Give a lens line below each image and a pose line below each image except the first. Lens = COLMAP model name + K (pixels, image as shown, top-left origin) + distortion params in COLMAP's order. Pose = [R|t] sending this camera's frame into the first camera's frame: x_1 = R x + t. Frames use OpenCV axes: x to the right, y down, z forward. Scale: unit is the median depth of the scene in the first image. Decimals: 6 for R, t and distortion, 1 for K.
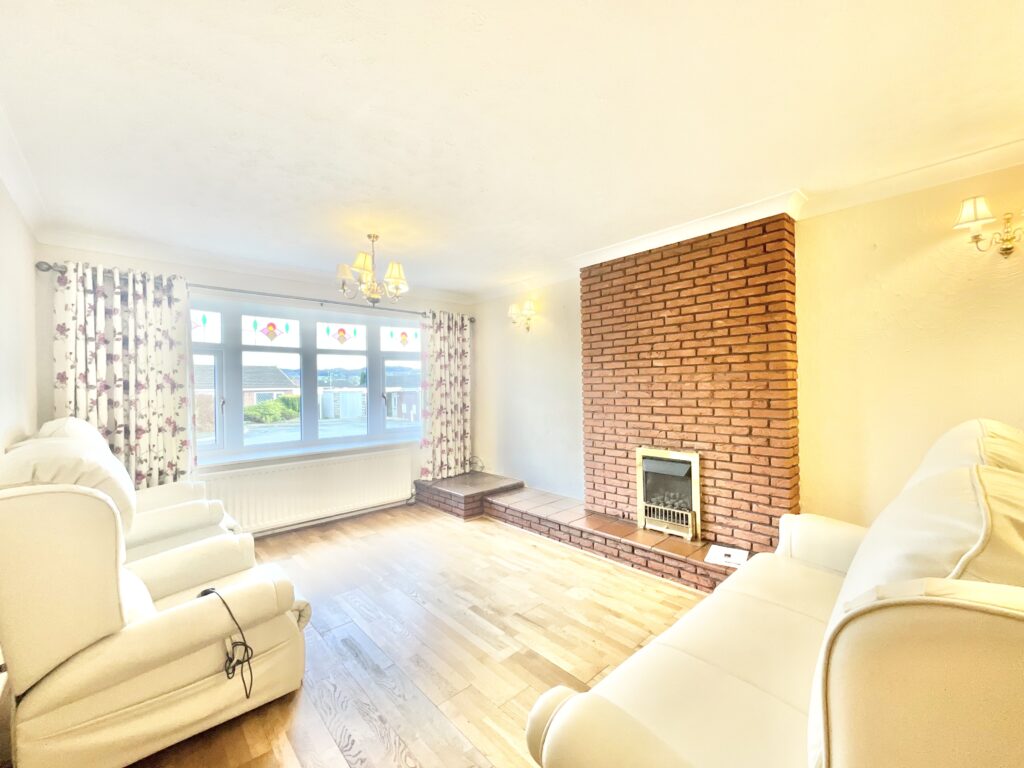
lens RADIAL K [[415.0, 0, 514.1], [0, 415.0, 387.5], [0, 0, 1]] dist [-0.002102, -0.000542]
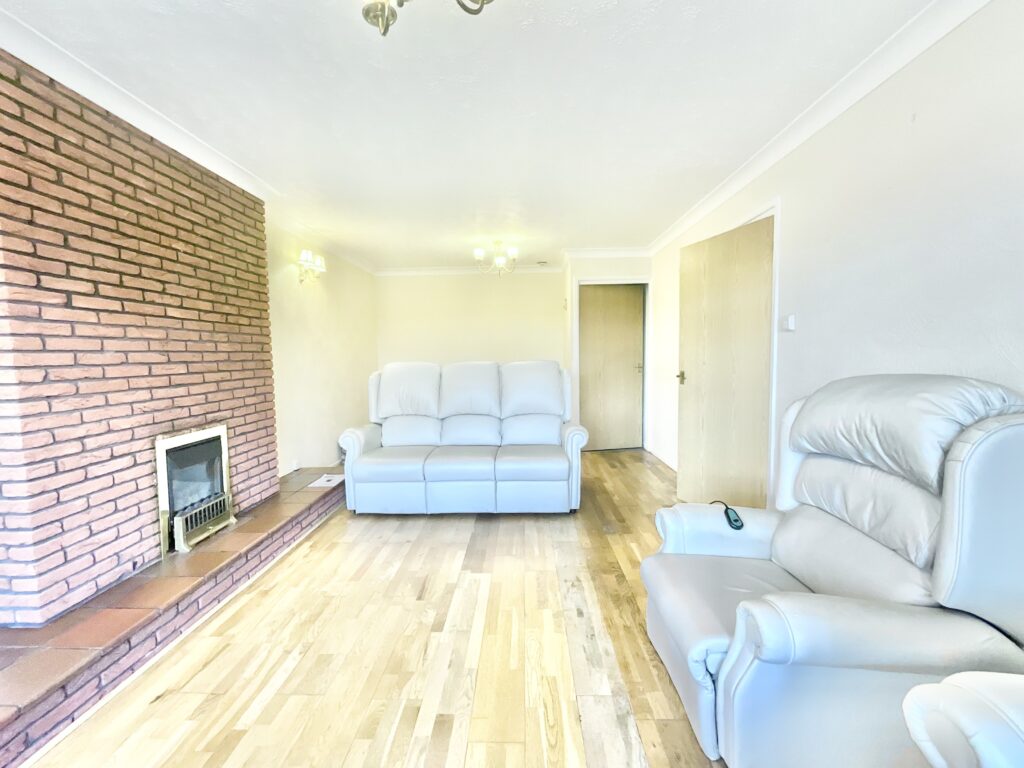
lens RADIAL K [[416.9, 0, 517.9], [0, 416.9, 384.9], [0, 0, 1]] dist [-0.001135, -0.000214]
pose [[-0.721895, -0.026902, 0.691479, -0.570563], [0.024933, 0.997584, 0.064840, 0.032502], [-0.691553, 0.064049, -0.719480, 1.122521]]
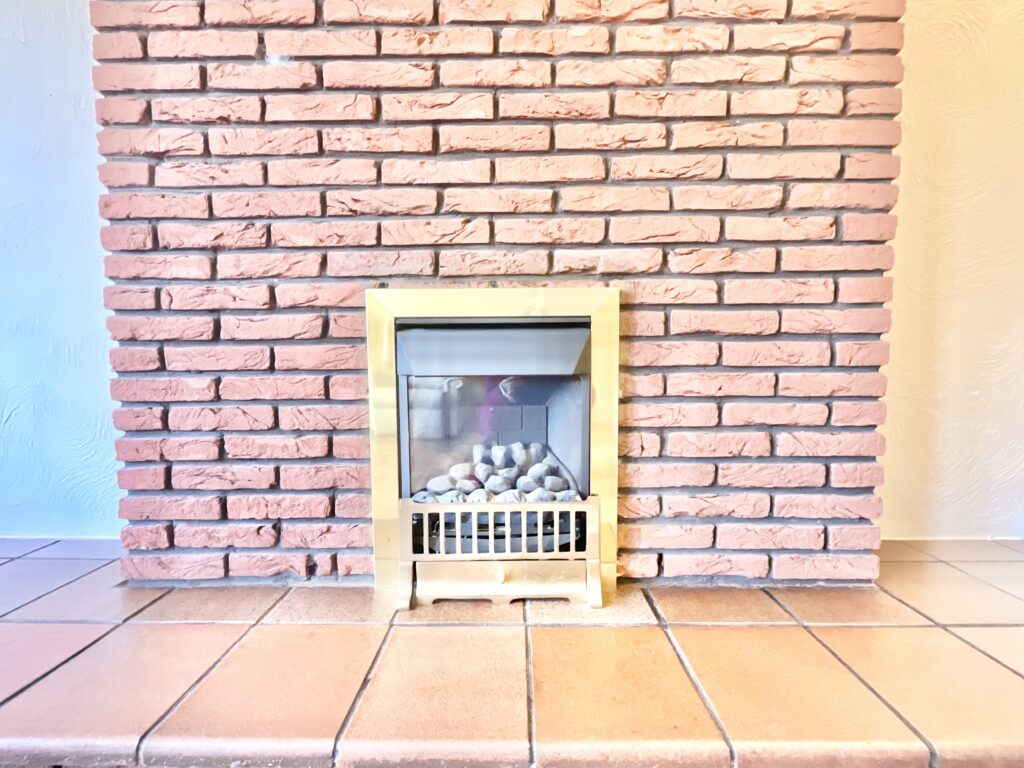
lens RADIAL K [[416.9, 0, 517.9], [0, 416.9, 384.9], [0, 0, 1]] dist [-0.001135, -0.000214]
pose [[0.683855, -0.026631, 0.729132, 0.181150], [-0.007776, 0.999011, 0.043782, 0.199686], [-0.729576, -0.035610, 0.682972, 0.799368]]
